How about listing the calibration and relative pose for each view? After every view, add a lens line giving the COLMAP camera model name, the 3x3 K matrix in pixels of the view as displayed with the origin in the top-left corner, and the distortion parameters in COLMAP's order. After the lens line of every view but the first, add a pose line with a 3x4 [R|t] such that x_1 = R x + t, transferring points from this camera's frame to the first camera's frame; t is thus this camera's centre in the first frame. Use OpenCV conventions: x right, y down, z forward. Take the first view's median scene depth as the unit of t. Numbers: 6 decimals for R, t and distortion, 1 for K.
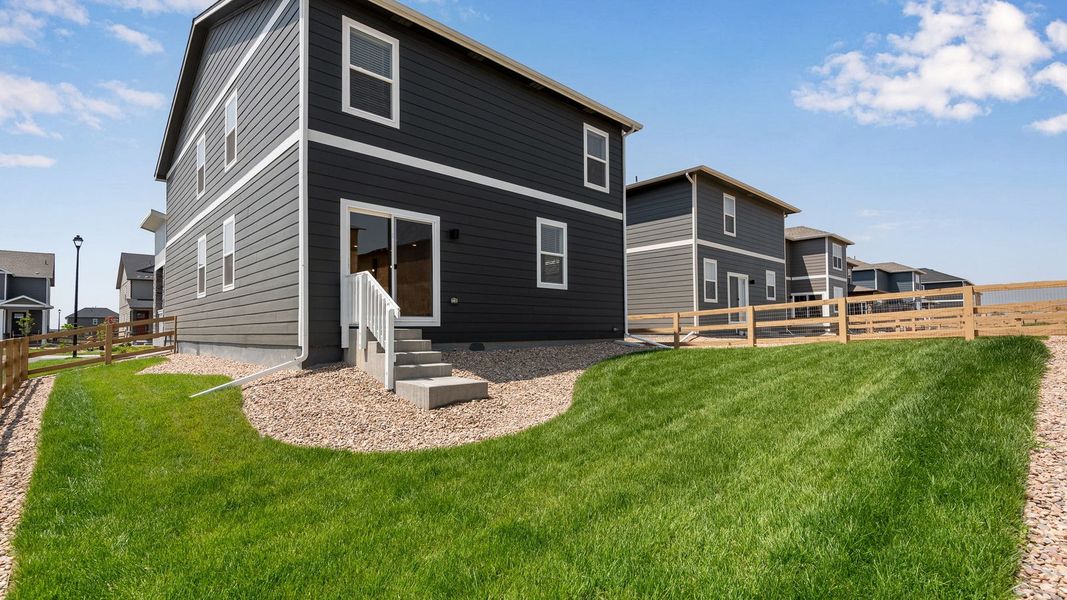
lens RADIAL K [[487.2, 0, 554.1], [0, 487.2, 315.1], [0, 0, 1]] dist [-0.002016, -0.003047]
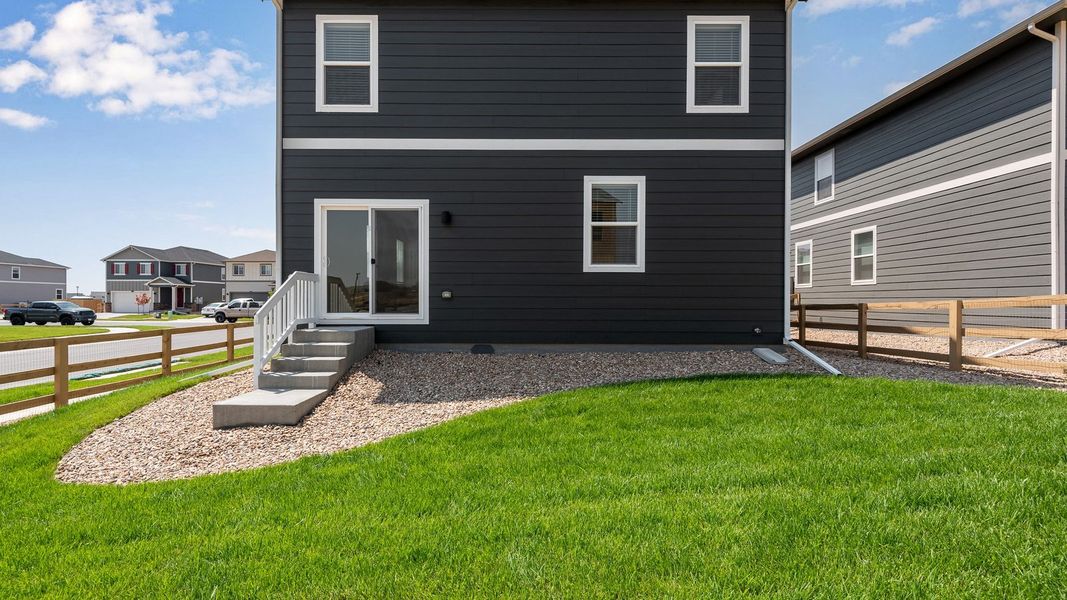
lens RADIAL K [[487.2, 0, 532.5], [0, 487.2, 304.3], [0, 0, 1]] dist [-0.002016, -0.003047]
pose [[0.705543, 0.017258, -0.708457, 0.507425], [0.010715, 0.999329, 0.035014, -0.040744], [0.708586, -0.032295, 0.704885, 0.494066]]
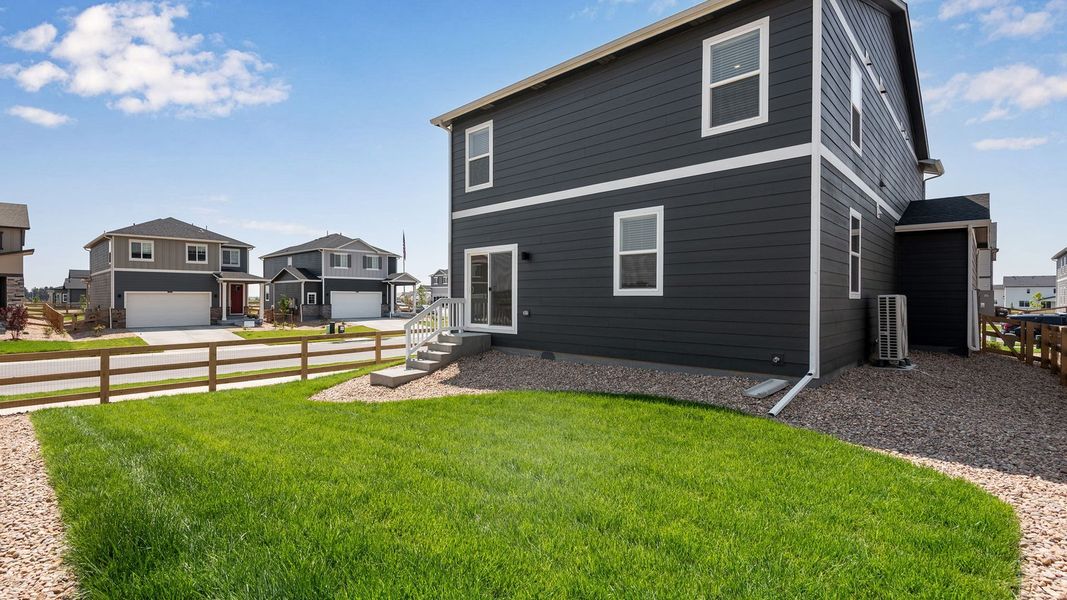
lens RADIAL K [[487.2, 0, 535.2], [0, 487.2, 296.6], [0, 0, 1]] dist [-0.002016, -0.003047]
pose [[0.022990, 0.008837, -0.999697, 0.948719], [0.024756, 0.999649, 0.009406, -0.078306], [0.999429, -0.024964, 0.022764, 0.984930]]
